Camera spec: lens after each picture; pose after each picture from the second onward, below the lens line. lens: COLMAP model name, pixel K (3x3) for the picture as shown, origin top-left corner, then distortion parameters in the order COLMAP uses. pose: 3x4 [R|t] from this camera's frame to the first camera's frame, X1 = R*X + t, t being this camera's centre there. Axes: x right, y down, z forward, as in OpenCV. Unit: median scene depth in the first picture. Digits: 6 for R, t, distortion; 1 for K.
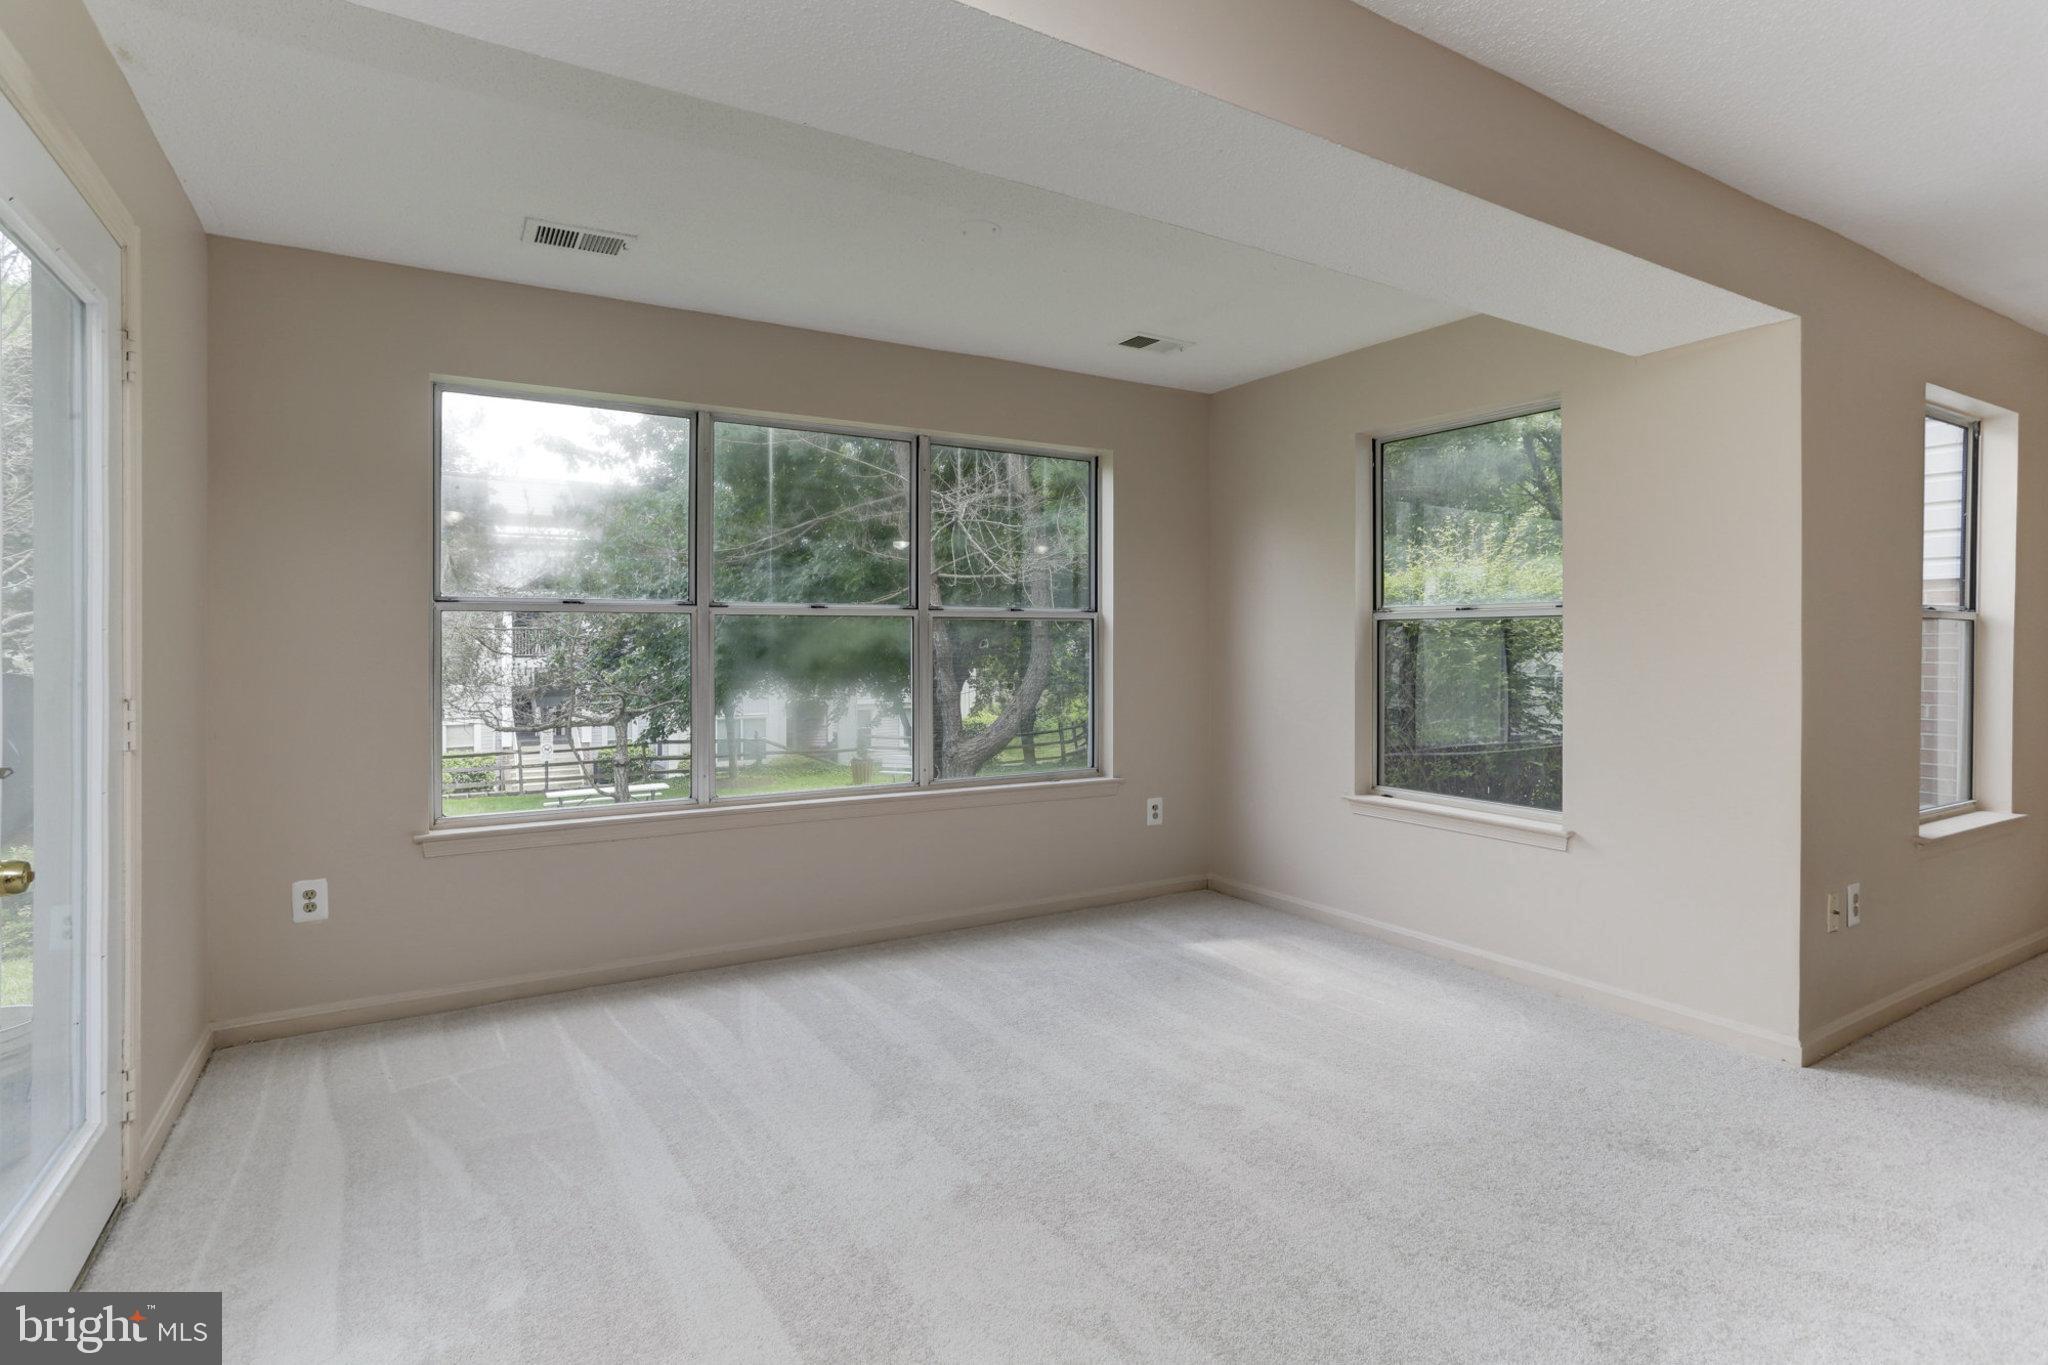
lens RADIAL K [[1022.7, 0, 1038.4], [0, 1022.7, 673.0], [0, 0, 1]] dist [-0.037897, 0.048234]
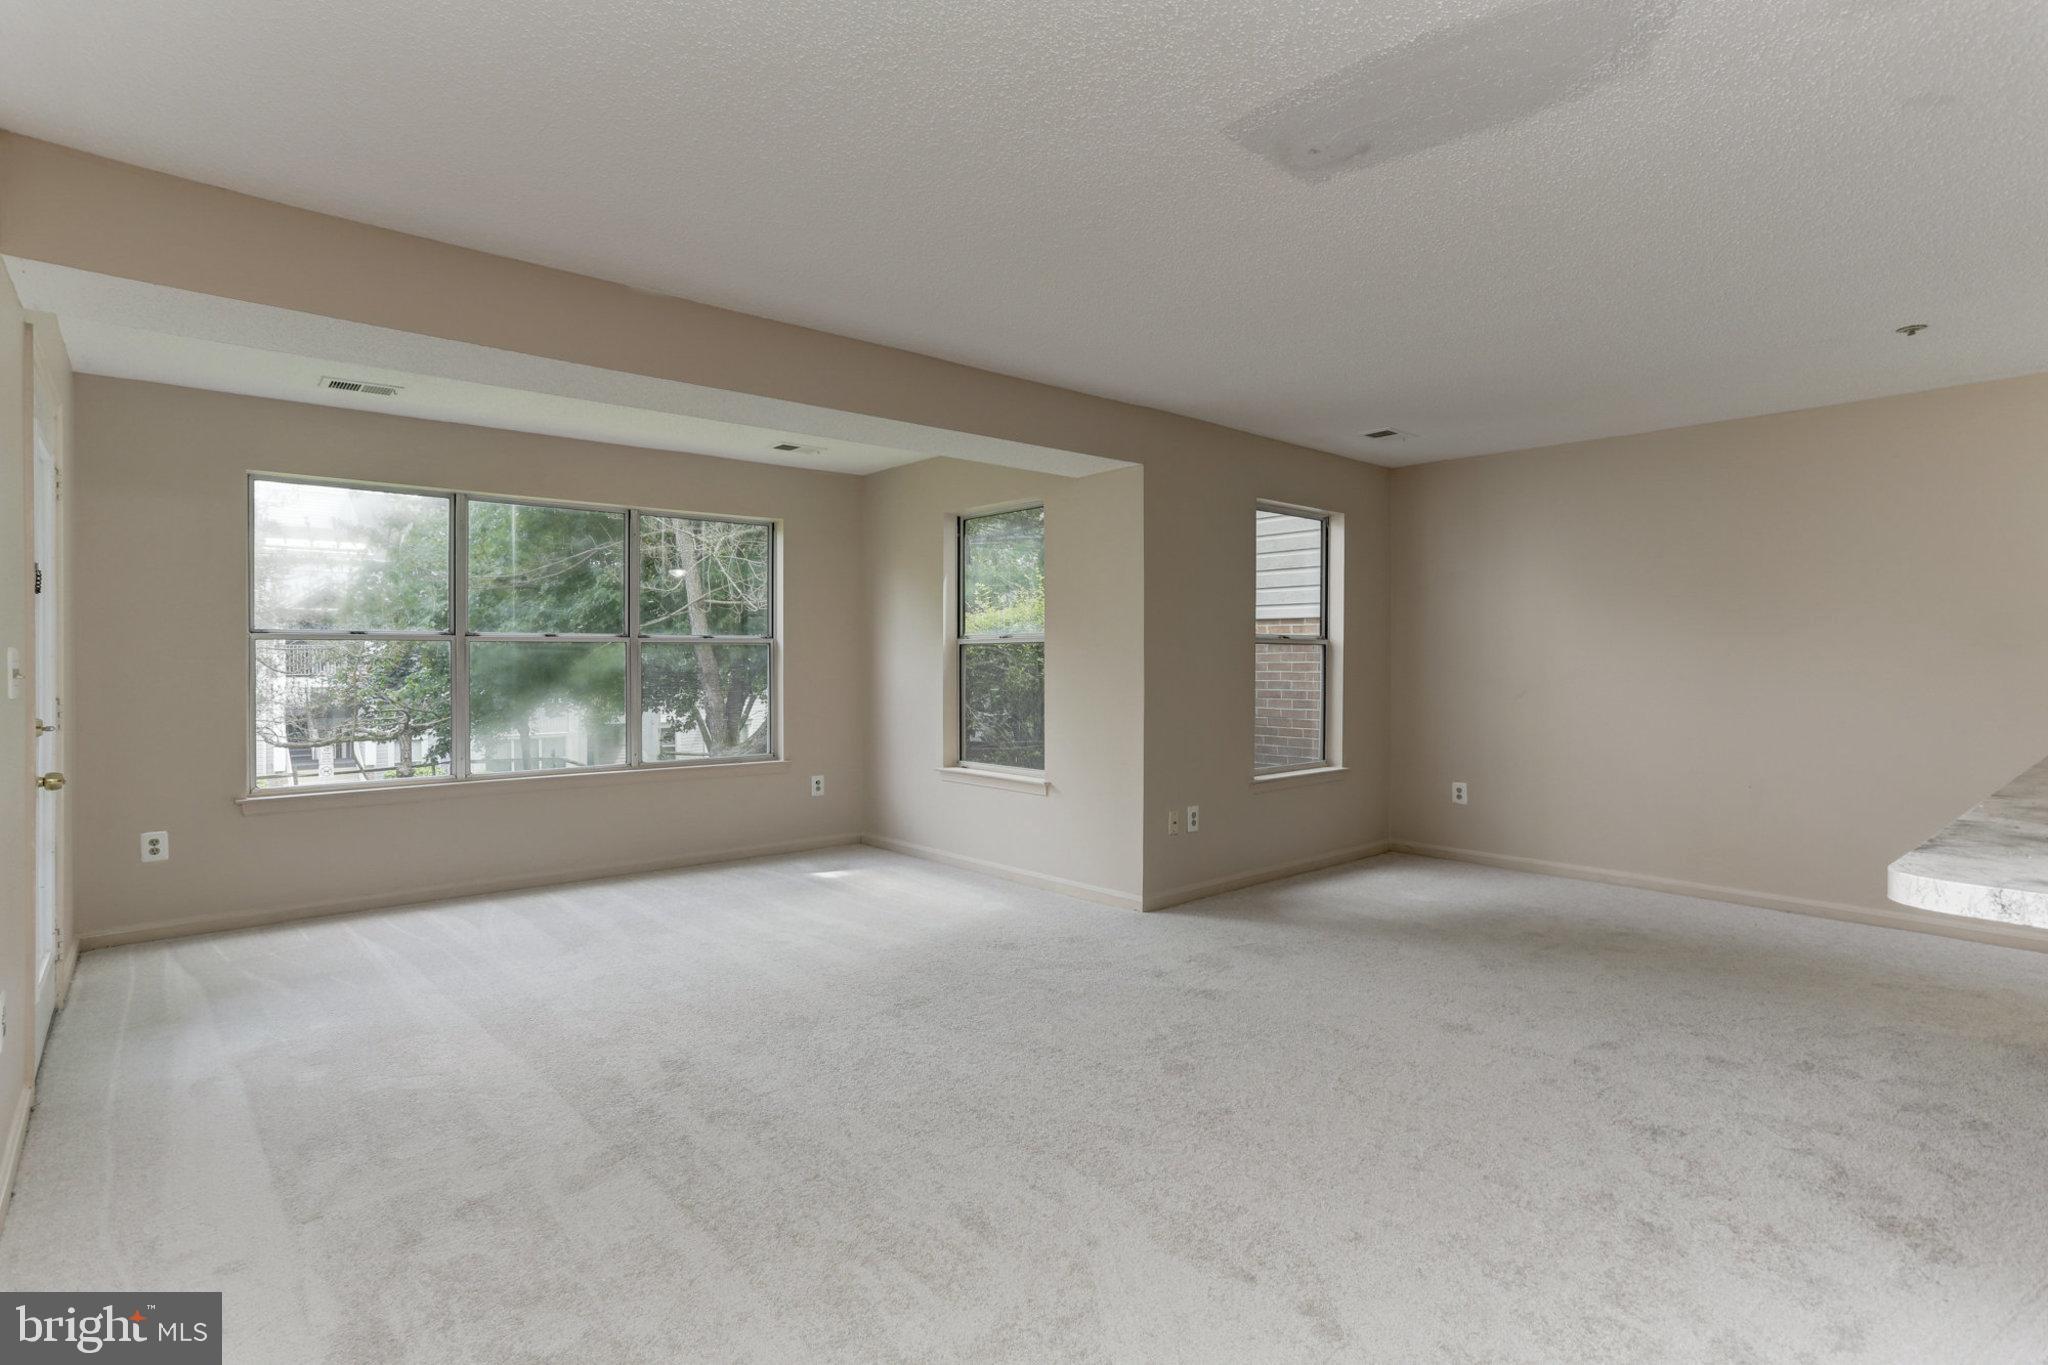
lens RADIAL K [[1051.0, 0, 1009.1], [0, 1051.0, 684.3], [0, 0, 1]] dist [-0.038607, 0.053986]
pose [[0.991479, -0.006076, 0.130123, 0.210025], [0.006876, 0.999960, -0.005698, 0.012890], [-0.130084, 0.006545, 0.991481, -0.467022]]
